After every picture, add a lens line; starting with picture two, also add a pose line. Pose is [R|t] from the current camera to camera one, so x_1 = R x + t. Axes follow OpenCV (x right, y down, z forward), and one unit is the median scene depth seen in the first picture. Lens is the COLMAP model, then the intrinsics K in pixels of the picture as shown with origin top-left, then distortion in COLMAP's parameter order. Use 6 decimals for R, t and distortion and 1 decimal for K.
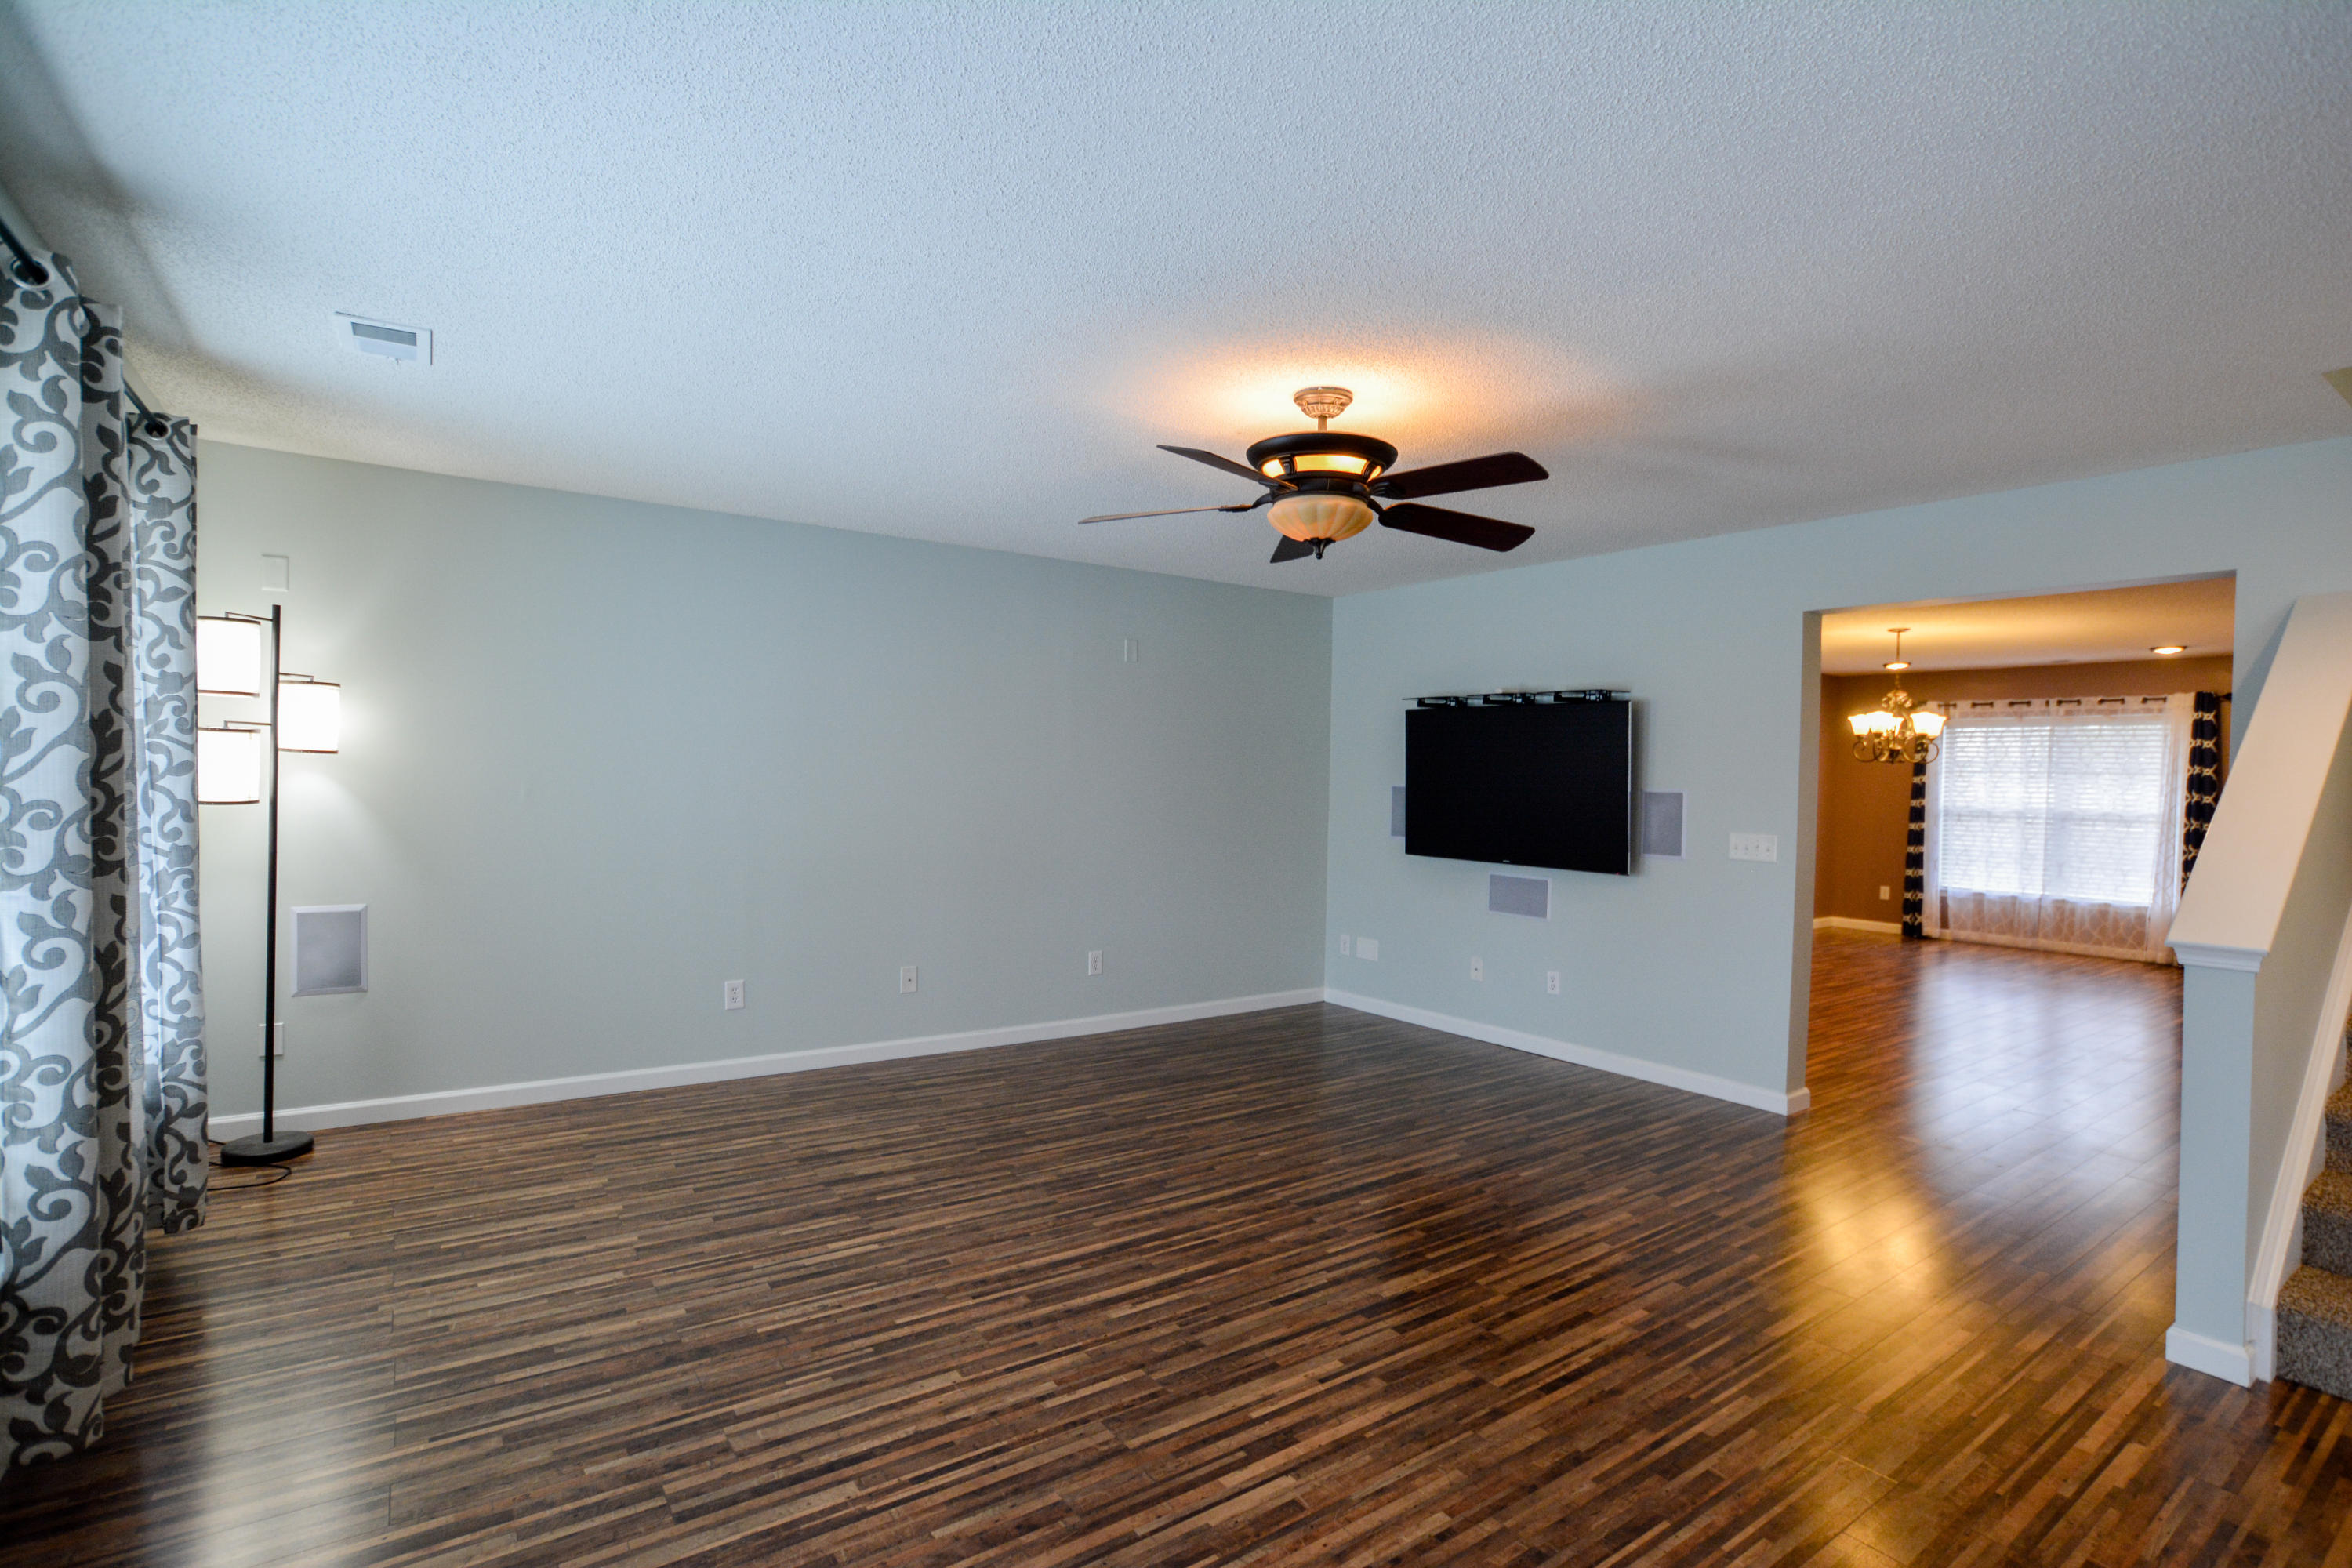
lens RADIAL K [[1122.3, 0, 1168.0], [0, 1122.3, 794.6], [0, 0, 1]] dist [-0.064178, 0.026201]
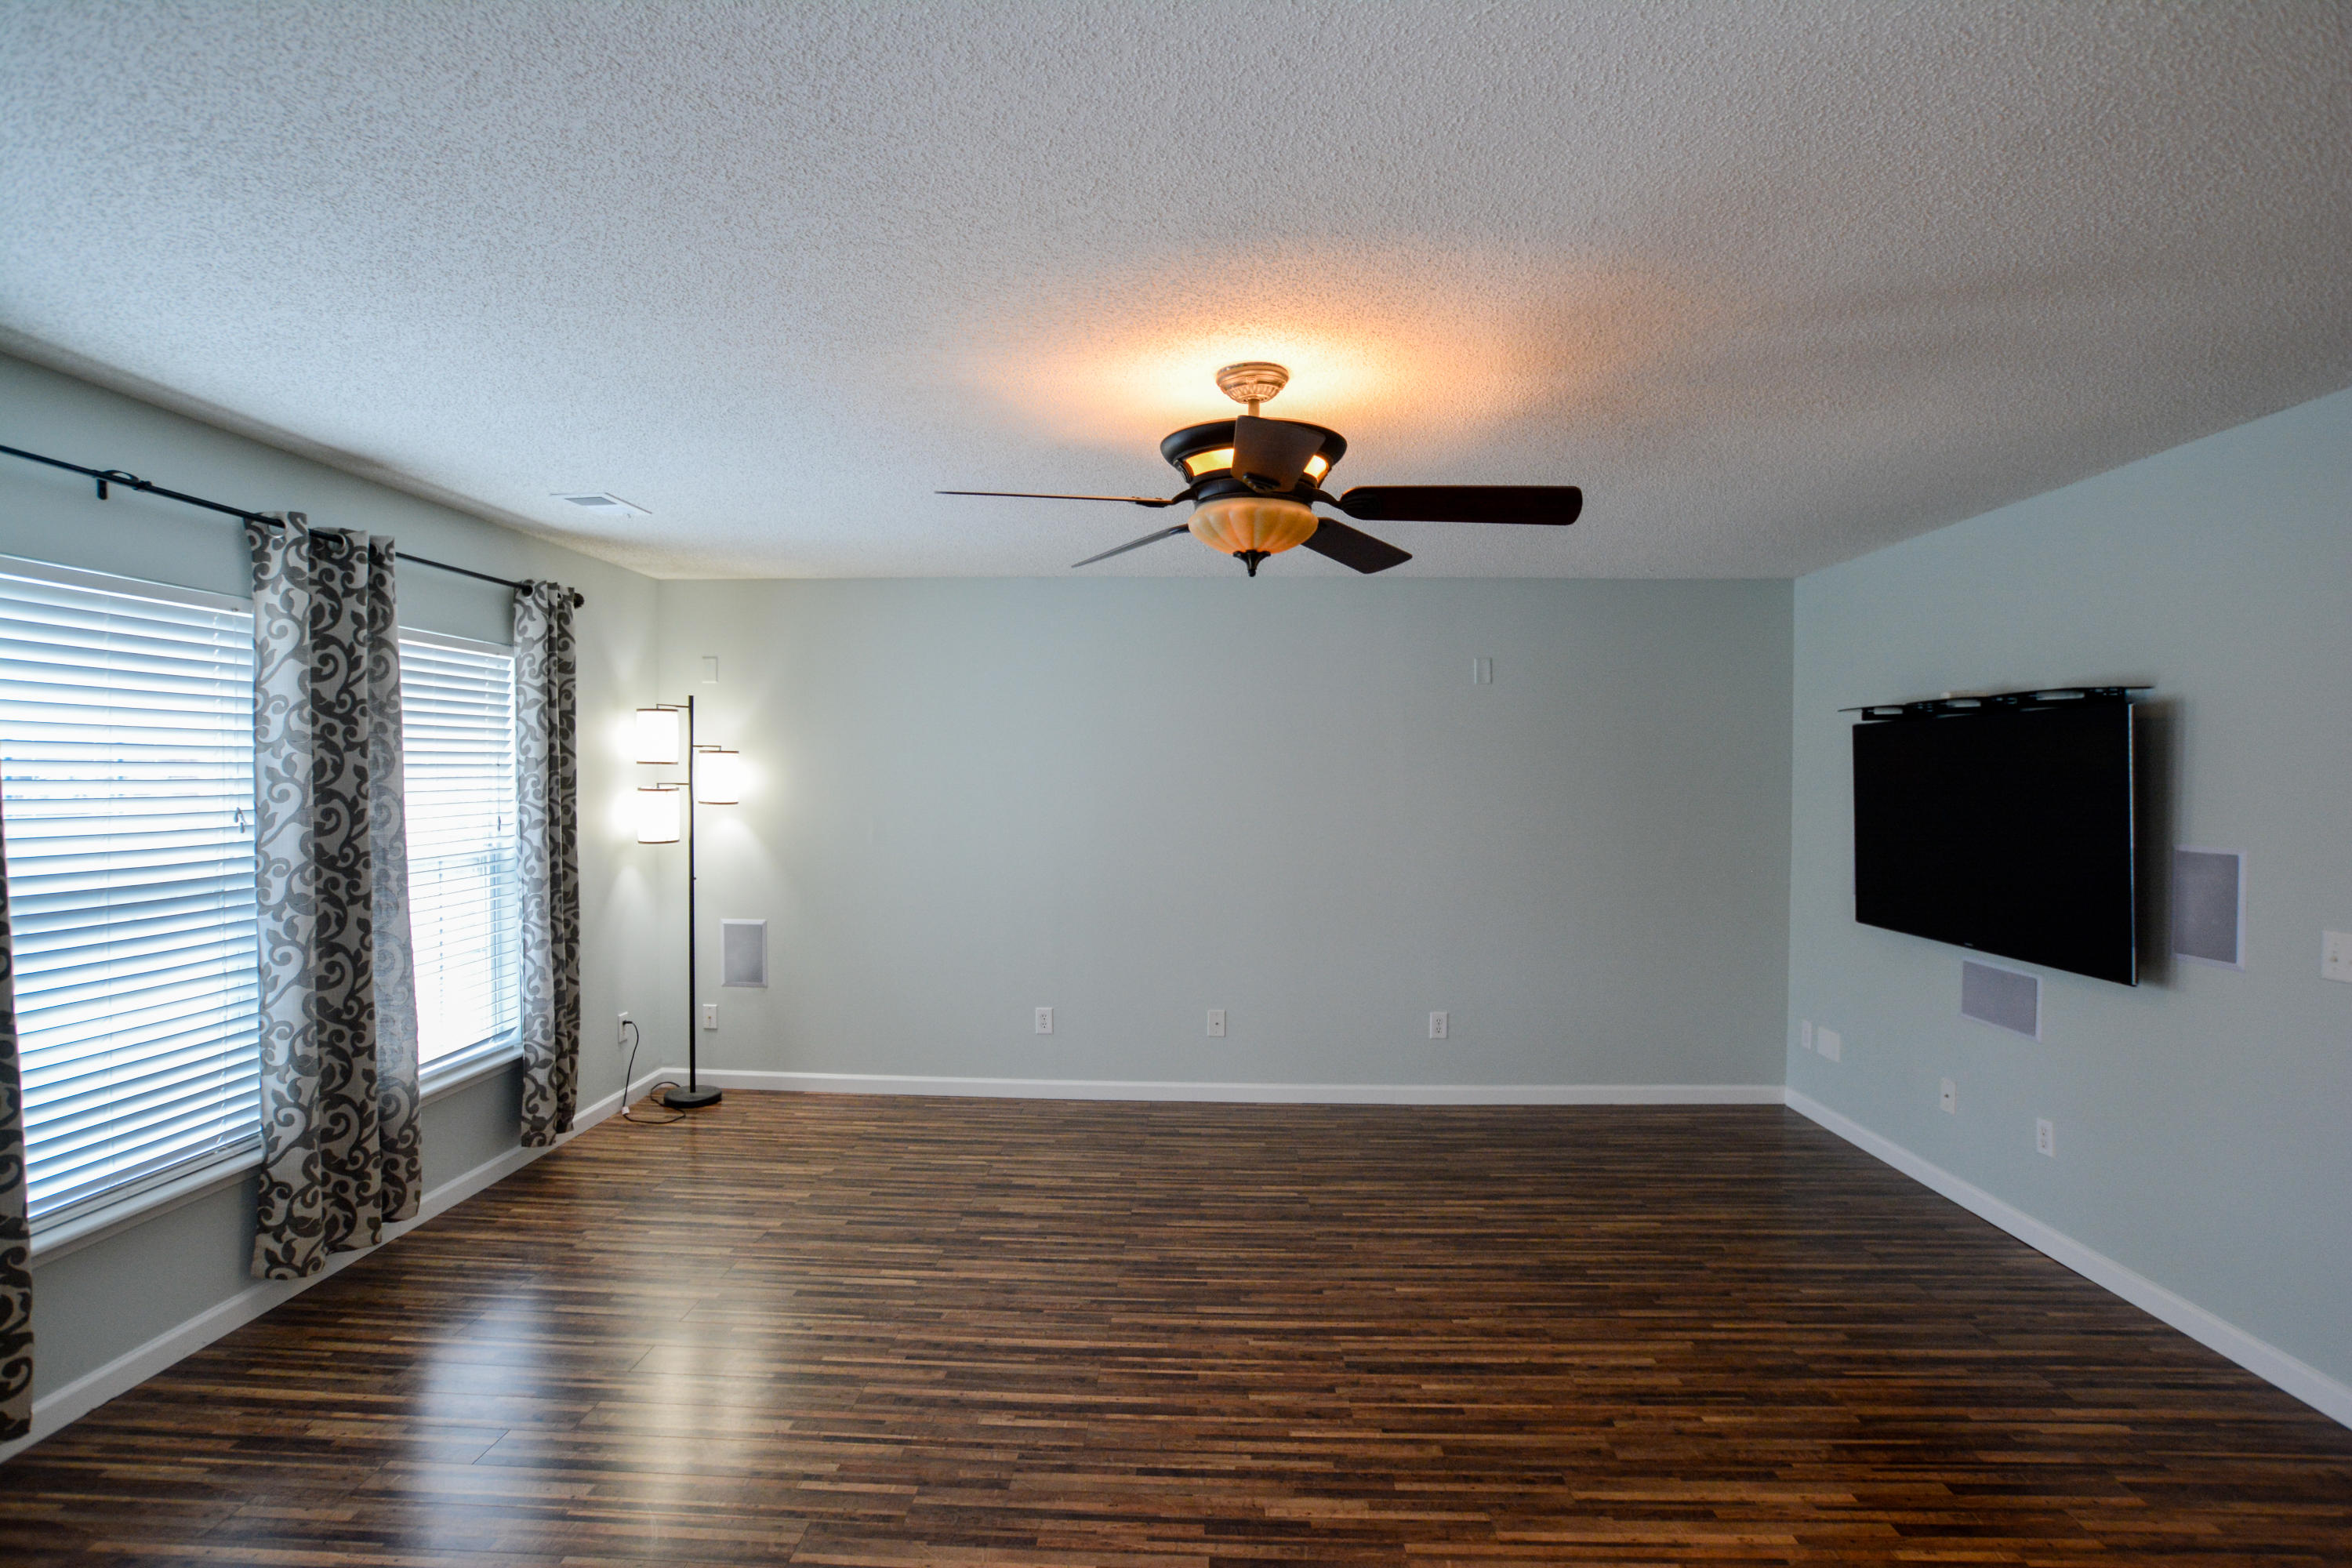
lens RADIAL K [[1122.3, 0, 1167.6], [0, 1122.3, 794.7], [0, 0, 1]] dist [-0.064178, 0.026201]
pose [[0.793299, -0.005897, -0.608804, 0.497516], [-0.000442, 0.999947, -0.010262, -0.037765], [0.608833, 0.008410, 0.793254, 0.274658]]
